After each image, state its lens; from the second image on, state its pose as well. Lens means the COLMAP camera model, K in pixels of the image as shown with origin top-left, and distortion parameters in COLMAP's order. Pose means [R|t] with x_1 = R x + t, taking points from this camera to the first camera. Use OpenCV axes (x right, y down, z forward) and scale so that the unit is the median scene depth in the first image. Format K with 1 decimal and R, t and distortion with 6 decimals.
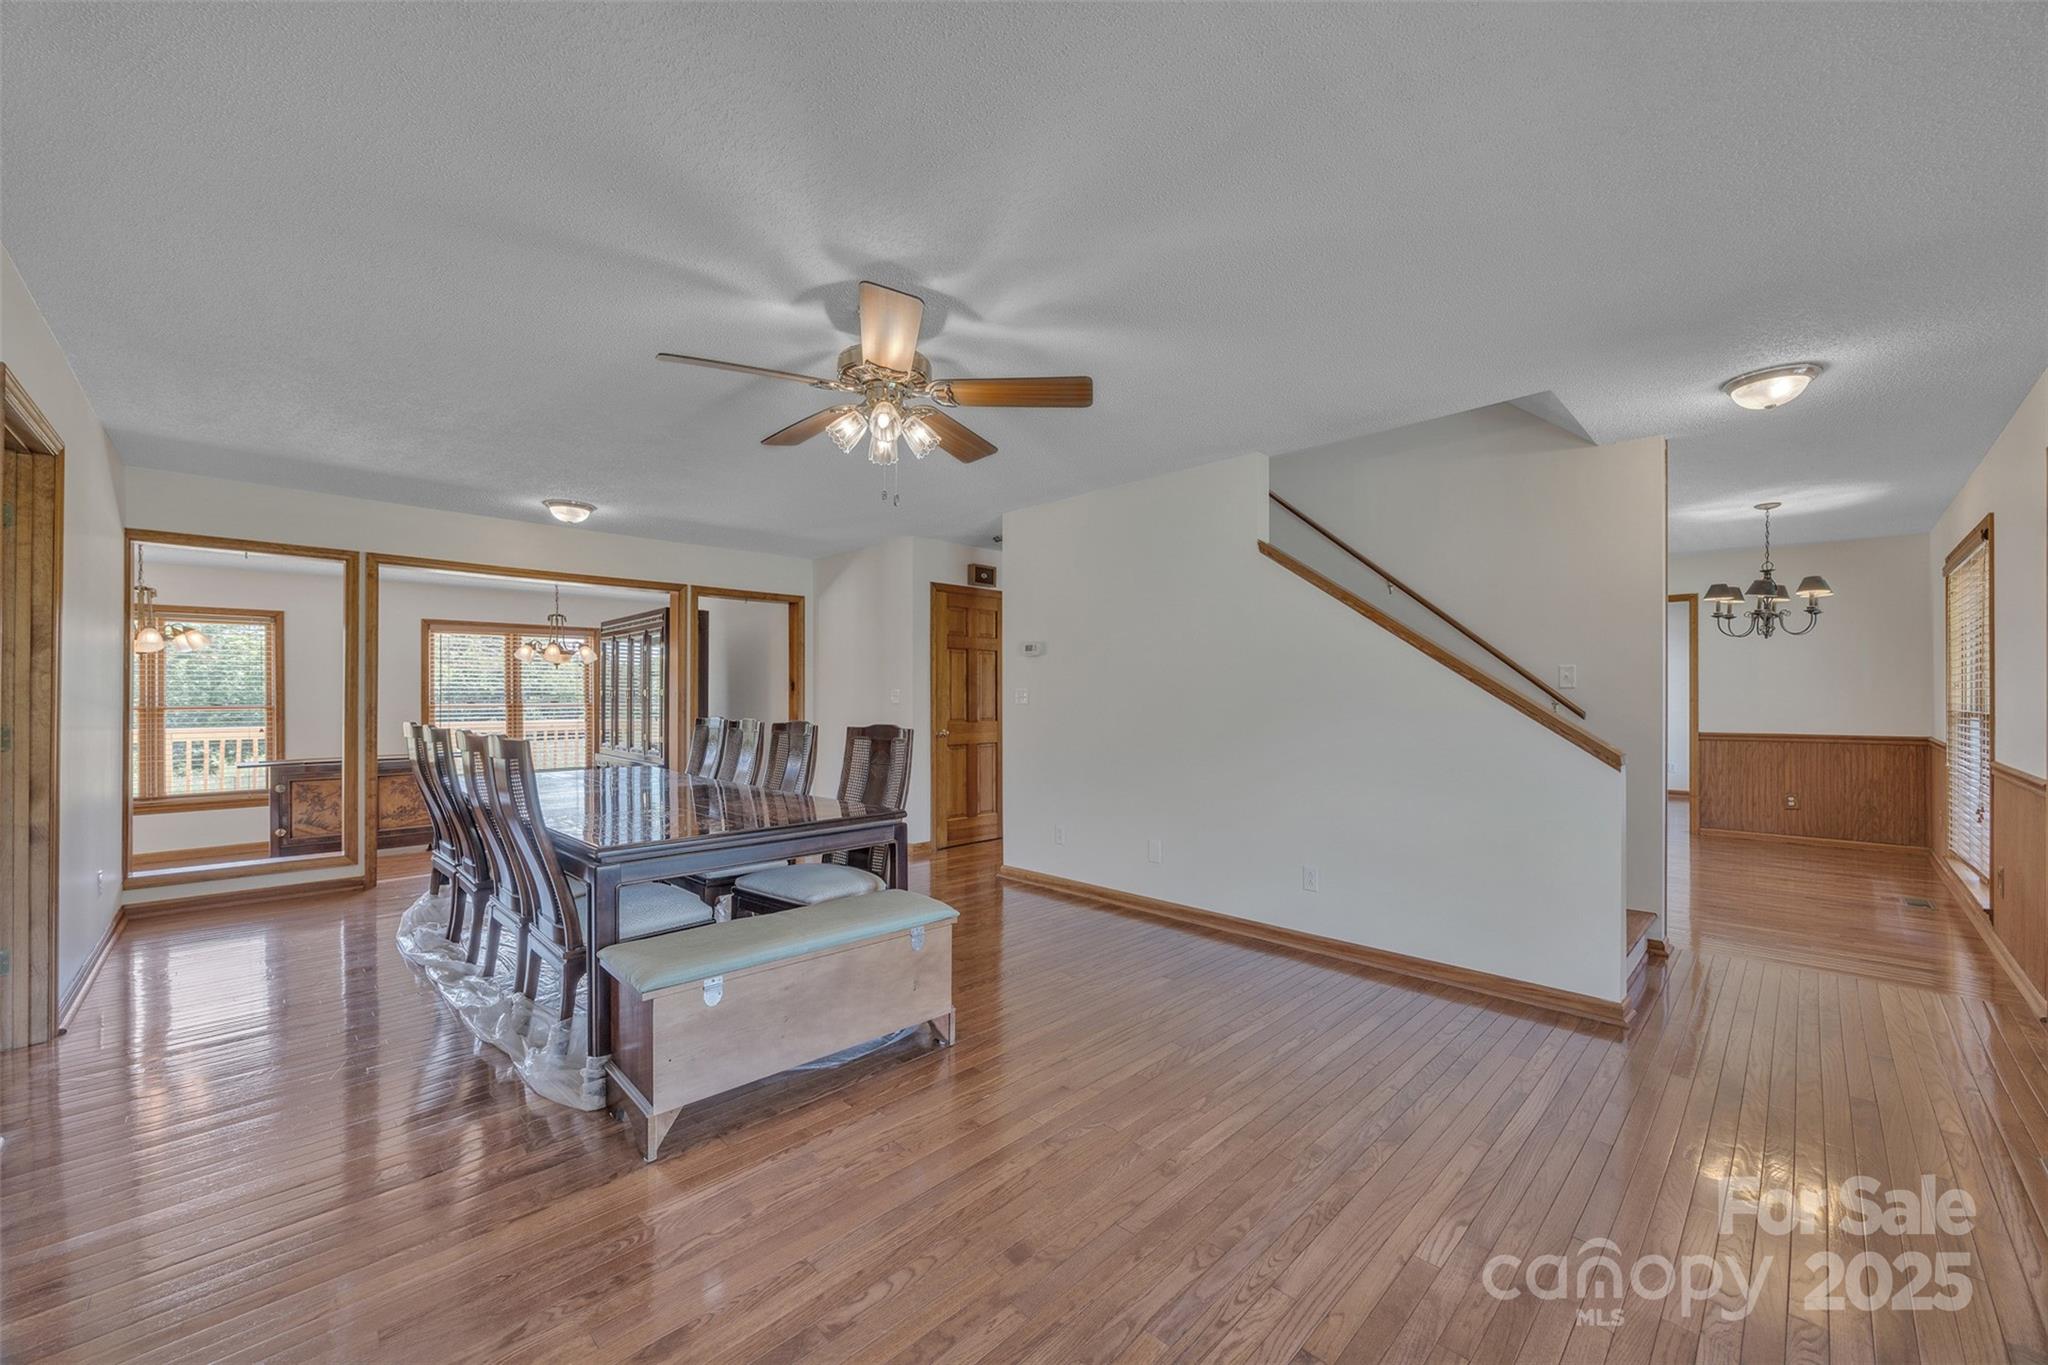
lens RADIAL K [[780.9, 0, 1024.7], [0, 780.9, 689.0], [0, 0, 1]] dist [-0.001791, 0.000008]
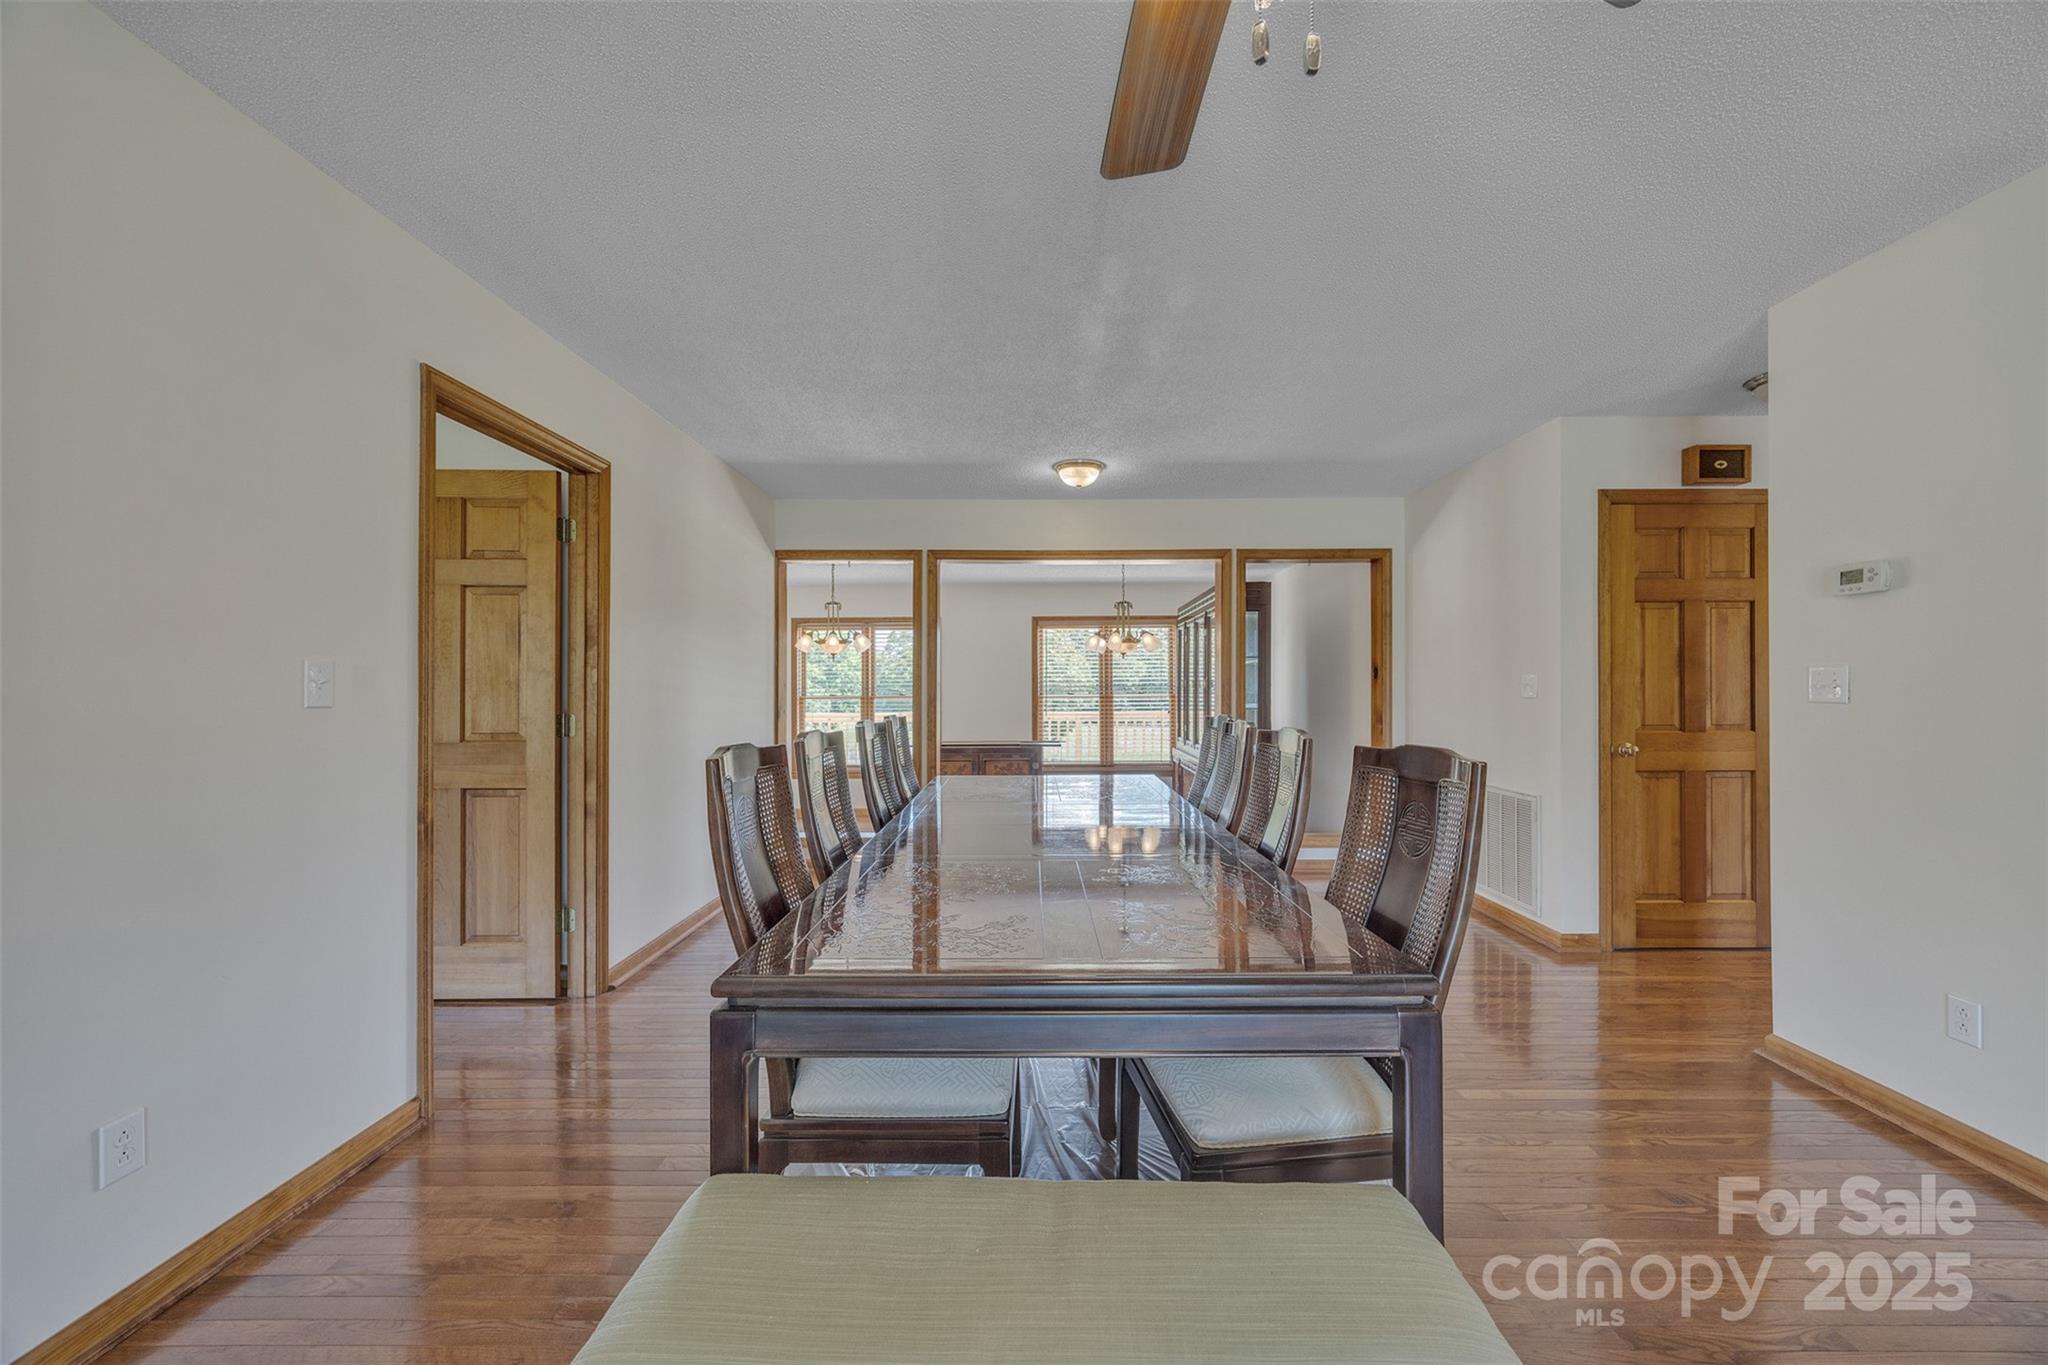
lens RADIAL K [[780.9, 0, 1024.7], [0, 780.9, 689.0], [0, 0, 1]] dist [-0.001791, 0.000008]
pose [[0.705723, -0.000742, -0.708487, -0.009790], [0.009186, 0.999925, 0.008103, 0.003035], [0.708428, -0.012227, 0.705677, 0.274370]]
